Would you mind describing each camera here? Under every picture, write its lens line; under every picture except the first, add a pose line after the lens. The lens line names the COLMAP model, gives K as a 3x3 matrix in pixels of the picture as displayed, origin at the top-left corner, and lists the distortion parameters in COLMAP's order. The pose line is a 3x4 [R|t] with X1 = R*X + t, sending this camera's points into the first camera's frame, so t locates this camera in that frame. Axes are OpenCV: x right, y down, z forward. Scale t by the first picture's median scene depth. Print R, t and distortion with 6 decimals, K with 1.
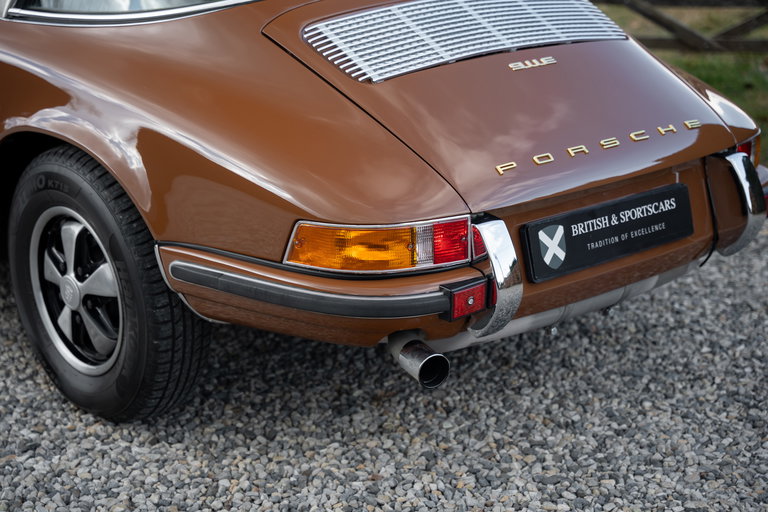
lens RADIAL K [[1410.1, 0, 384.0], [0, 1410.1, 256.0], [0, 0, 1]] dist [0.285449, 0.244768]
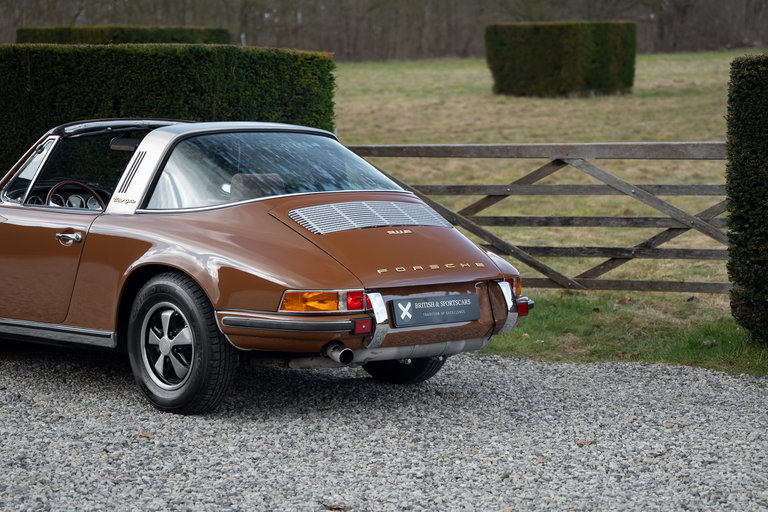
lens RADIAL K [[1410.1, 0, 384.0], [0, 1410.1, 256.0], [0, 0, 1]] dist [0.285449, 0.244768]
pose [[0.999440, 0.011565, 0.031410, 0.019479], [-0.005081, 0.979960, -0.199129, 0.311839], [-0.033083, 0.198858, 0.979470, -1.009937]]
